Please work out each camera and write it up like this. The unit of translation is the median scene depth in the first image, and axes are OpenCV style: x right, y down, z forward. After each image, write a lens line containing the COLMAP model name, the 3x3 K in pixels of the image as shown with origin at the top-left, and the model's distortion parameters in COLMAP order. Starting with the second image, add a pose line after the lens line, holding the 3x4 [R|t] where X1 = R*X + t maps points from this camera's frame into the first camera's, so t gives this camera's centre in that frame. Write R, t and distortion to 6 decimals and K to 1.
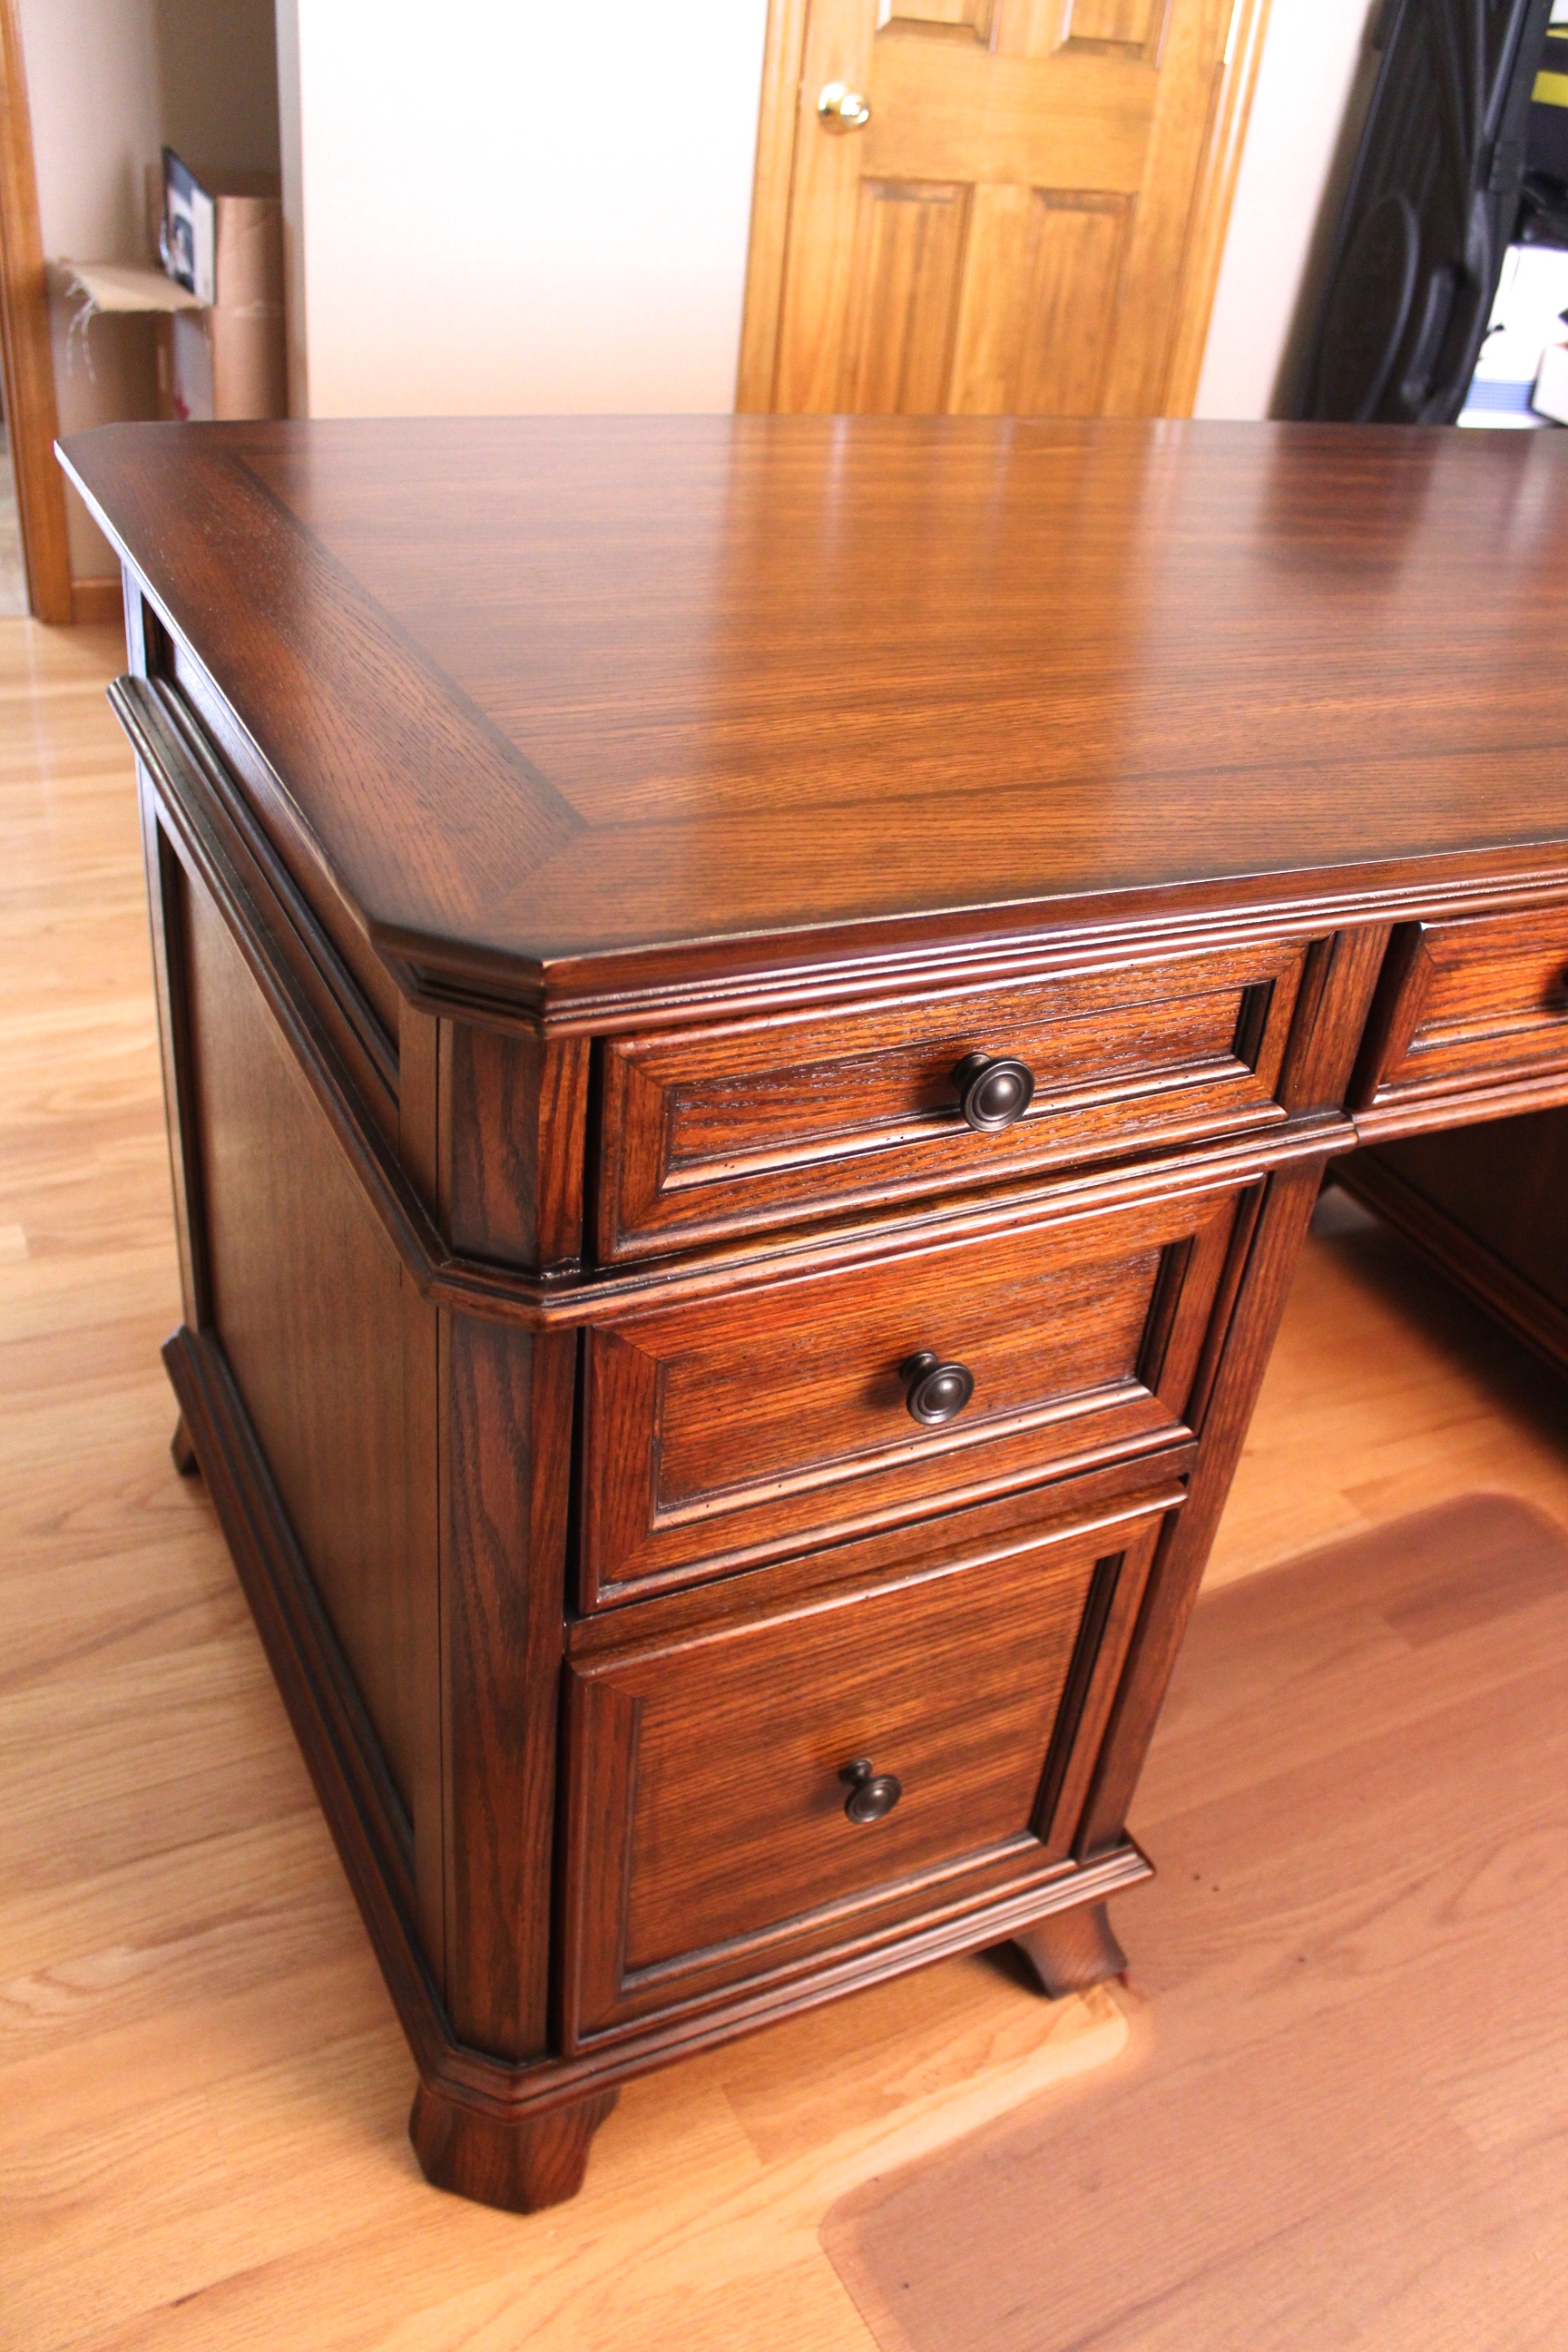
lens RADIAL K [[1899.3, 0, 785.2], [0, 1899.3, 1162.5], [0, 0, 1]] dist [-0.141850, 0.110184]
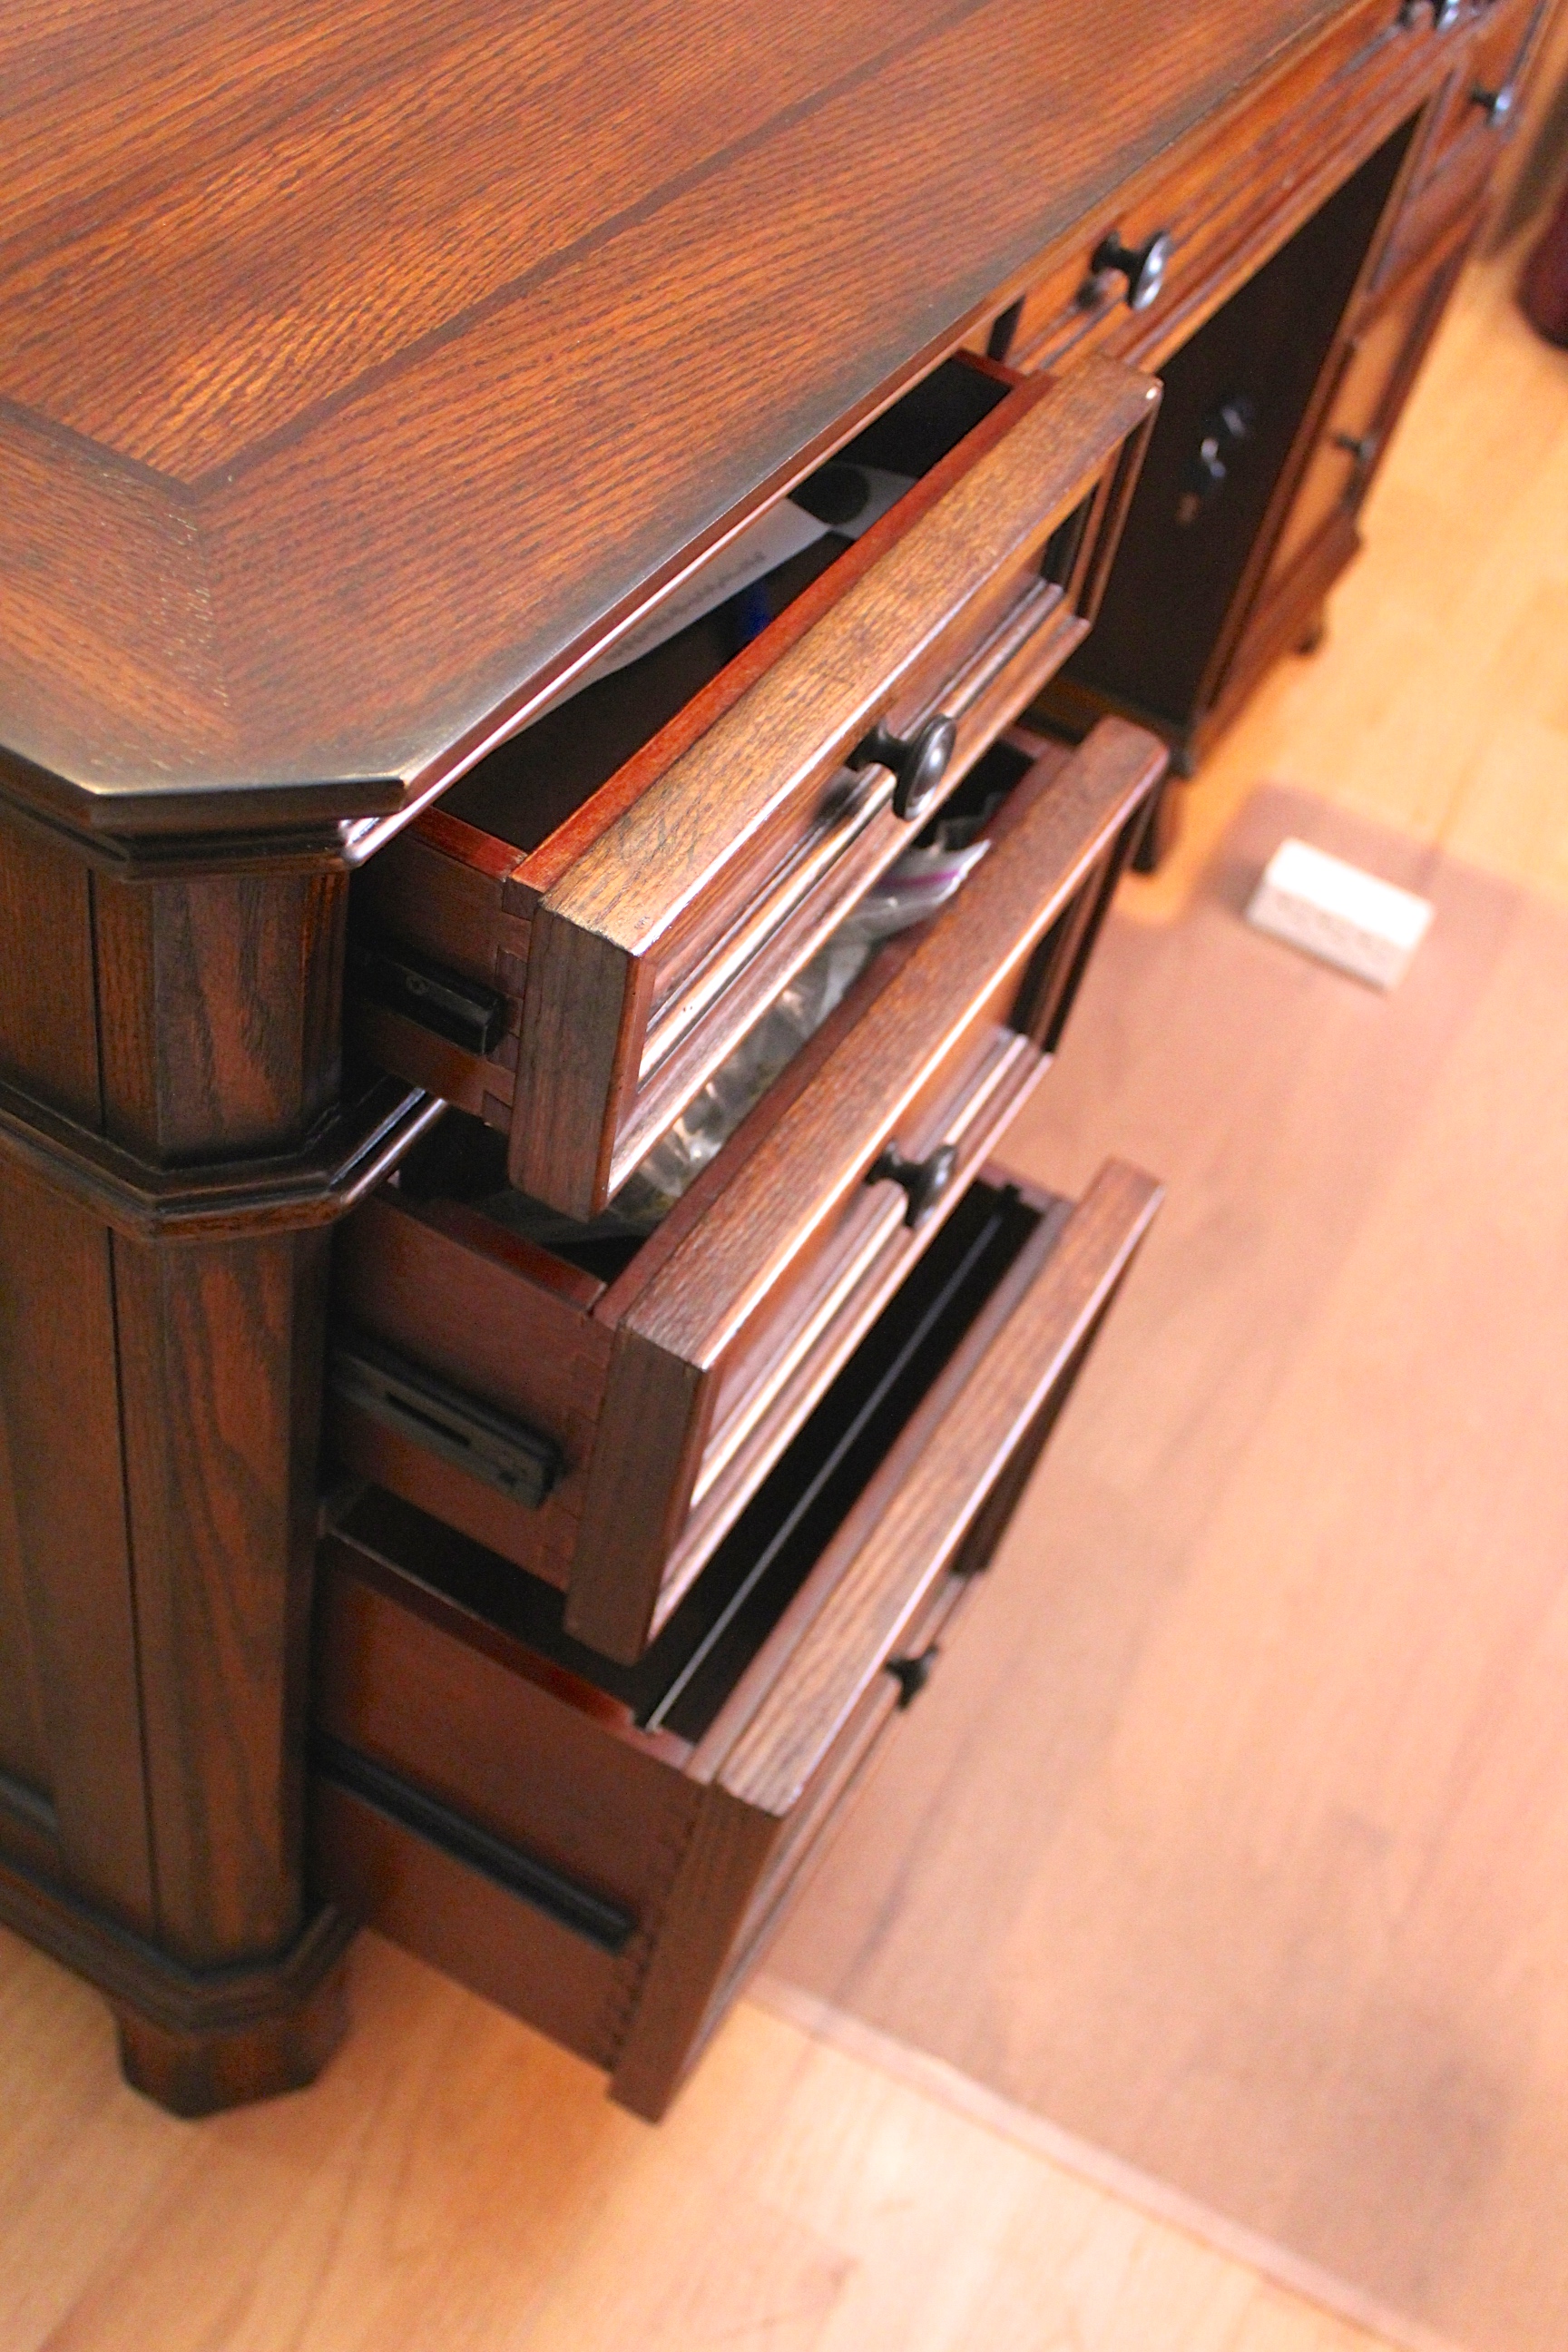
lens RADIAL K [[2318.1, 0, 790.0], [0, 2318.1, 1169.1], [0, 0, 1]] dist [-0.079858, 0.000000]
pose [[0.819150, -0.395104, 0.415796, -0.300684], [0.225190, 0.888241, 0.400396, -0.205830], [-0.527525, -0.234351, 0.816576, 0.191381]]
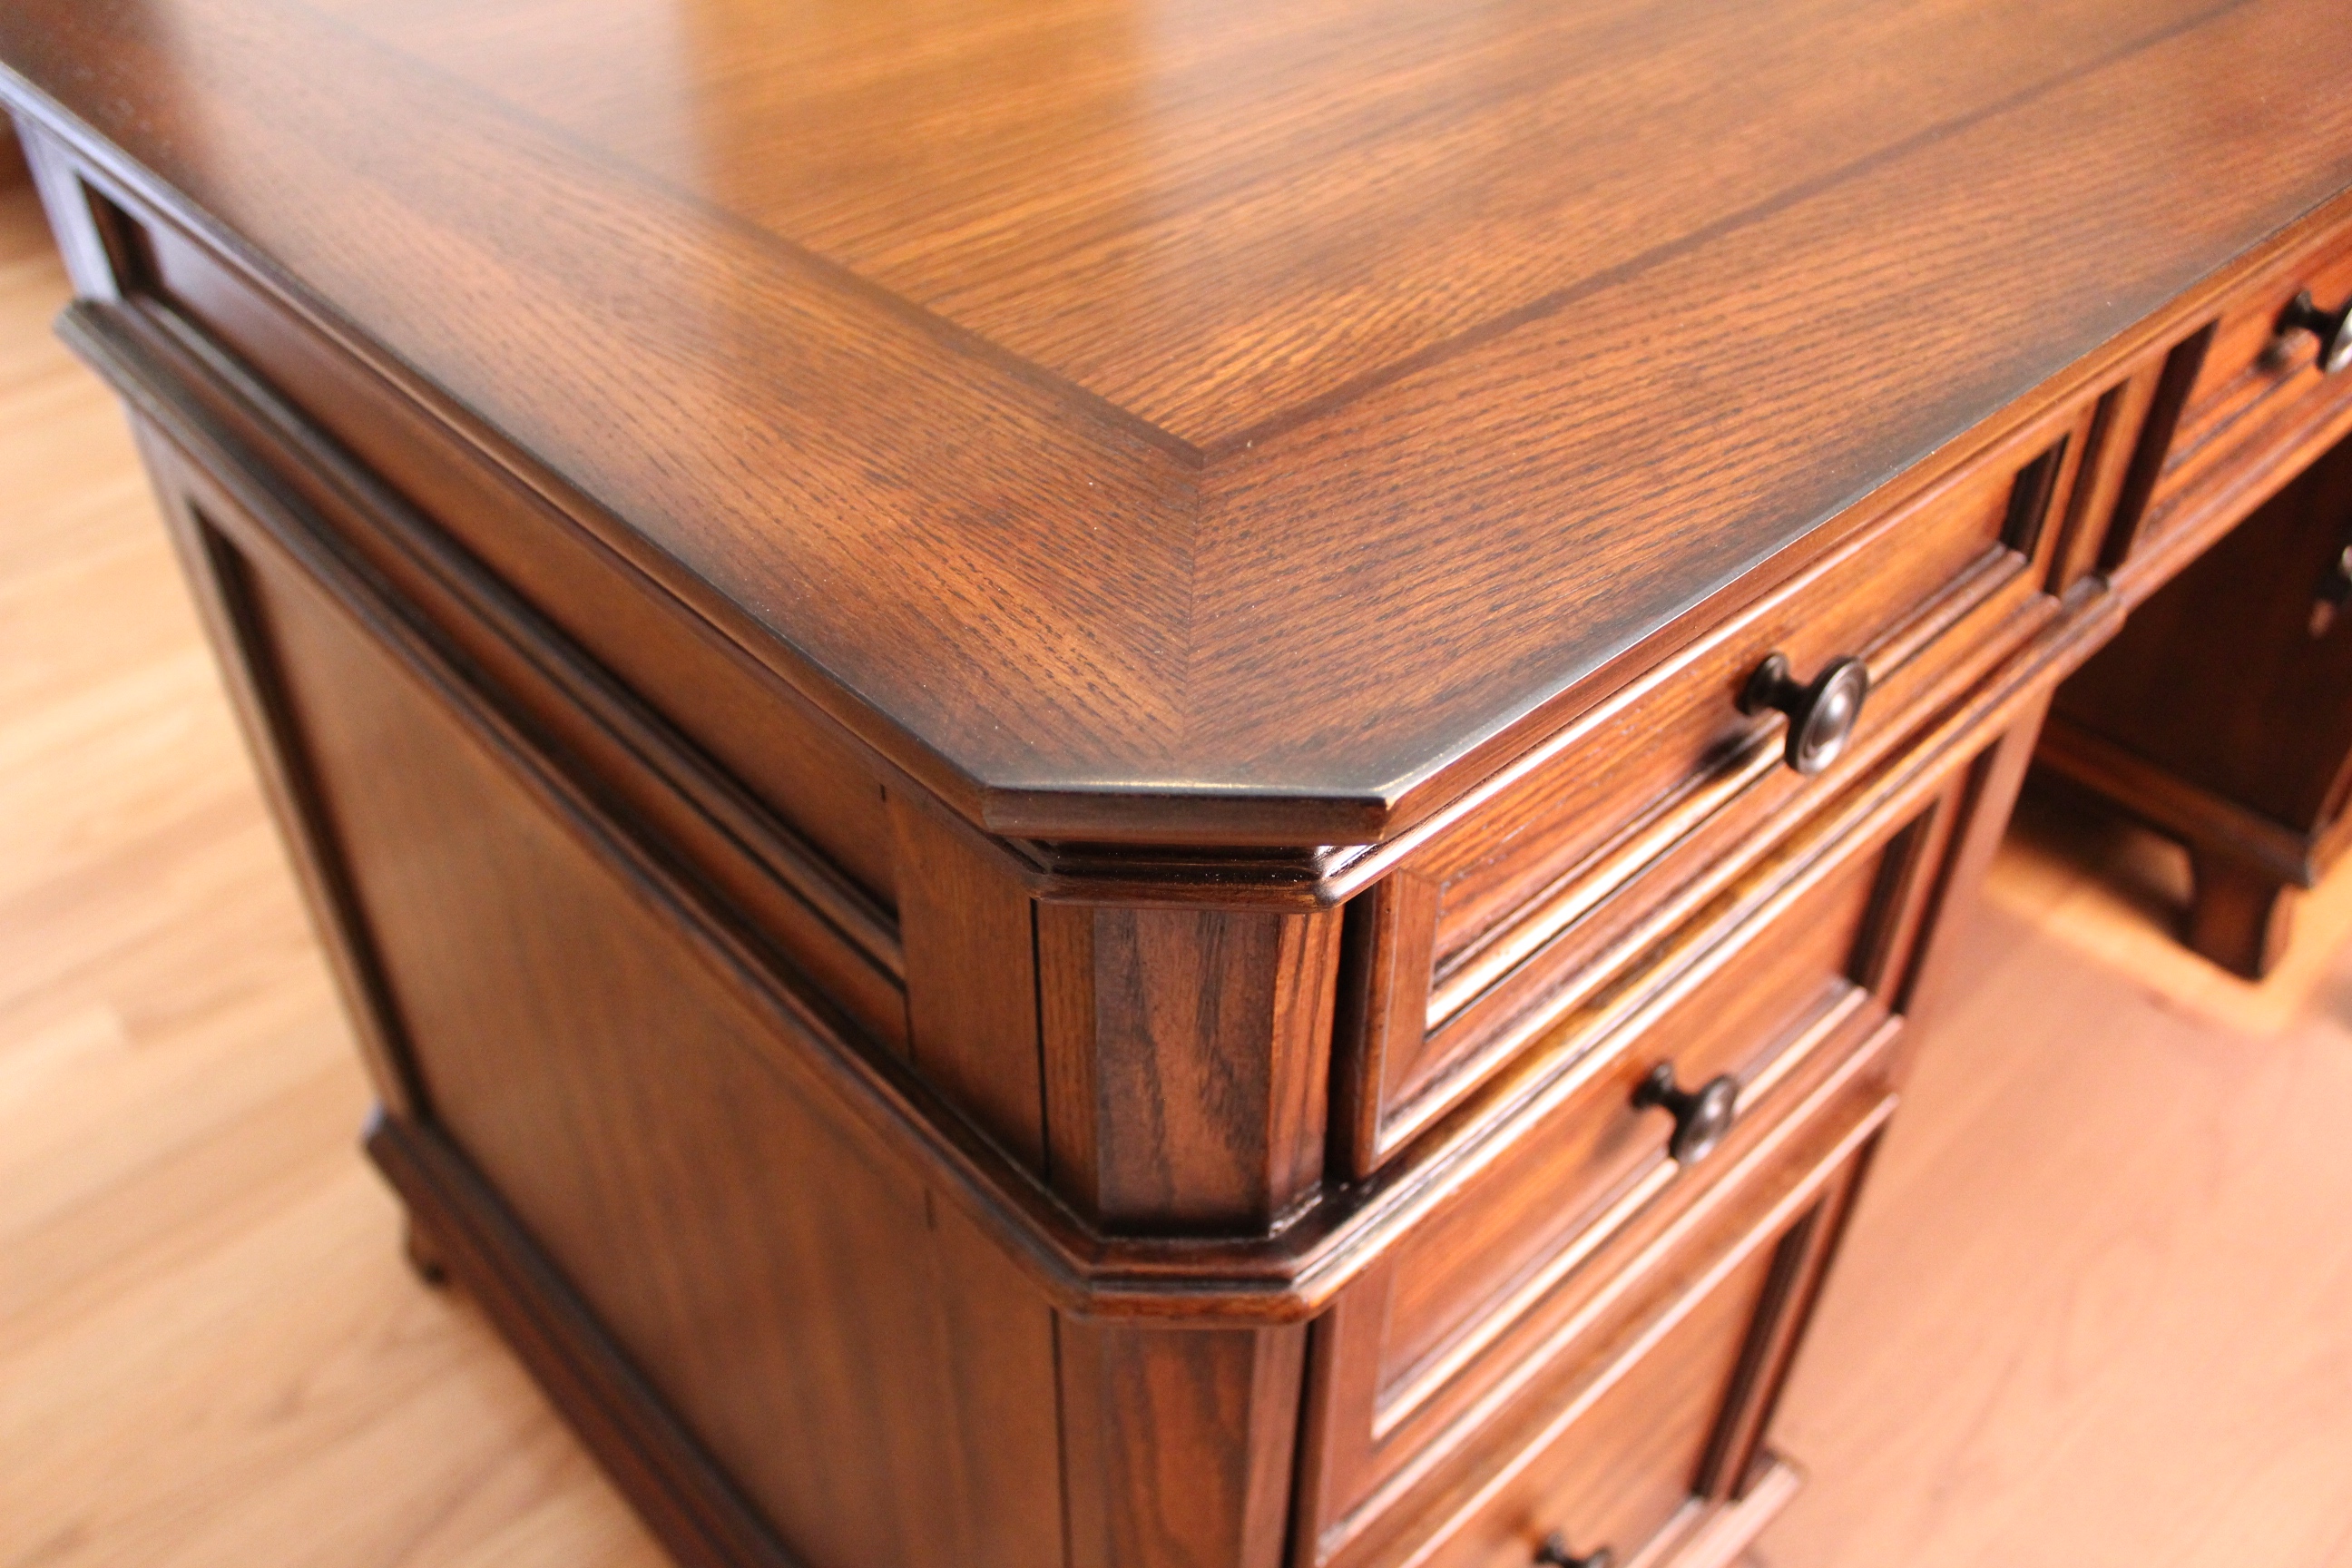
lens RADIAL K [[1899.3, 0, 1161.2], [0, 1899.3, 789.9], [0, 0, 1]] dist [-0.141850, 0.110184]
pose [[0.956143, -0.248612, 0.154864, -0.192977], [0.228252, 0.963778, 0.137957, -0.140985], [-0.183553, -0.096558, 0.978256, 0.403250]]
